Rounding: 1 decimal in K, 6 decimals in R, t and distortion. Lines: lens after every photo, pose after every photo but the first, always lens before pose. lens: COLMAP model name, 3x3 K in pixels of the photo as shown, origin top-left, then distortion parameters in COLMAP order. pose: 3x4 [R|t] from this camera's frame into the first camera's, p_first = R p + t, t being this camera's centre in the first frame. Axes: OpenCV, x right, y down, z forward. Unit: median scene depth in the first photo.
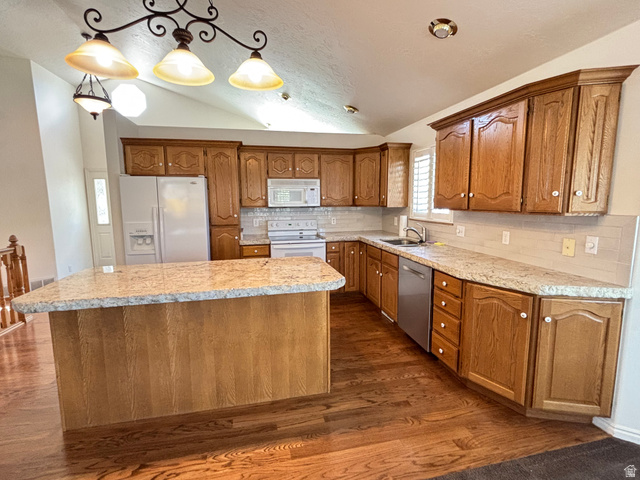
lens RADIAL K [[306.2, 0, 320.7], [0, 306.2, 236.7], [0, 0, 1]] dist [-0.005596, 0.000187]
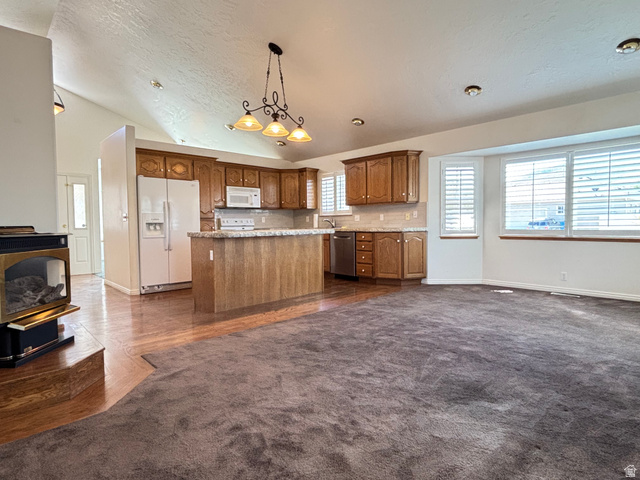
lens RADIAL K [[350.0, 0, 321.9], [0, 350.0, 239.6], [0, 0, 1]] dist [0.003470, -0.000689]
pose [[0.856566, -0.026394, 0.515362, -1.011216], [0.067701, 0.995807, -0.061525, 0.279674], [-0.511577, 0.087591, 0.854761, -0.854073]]
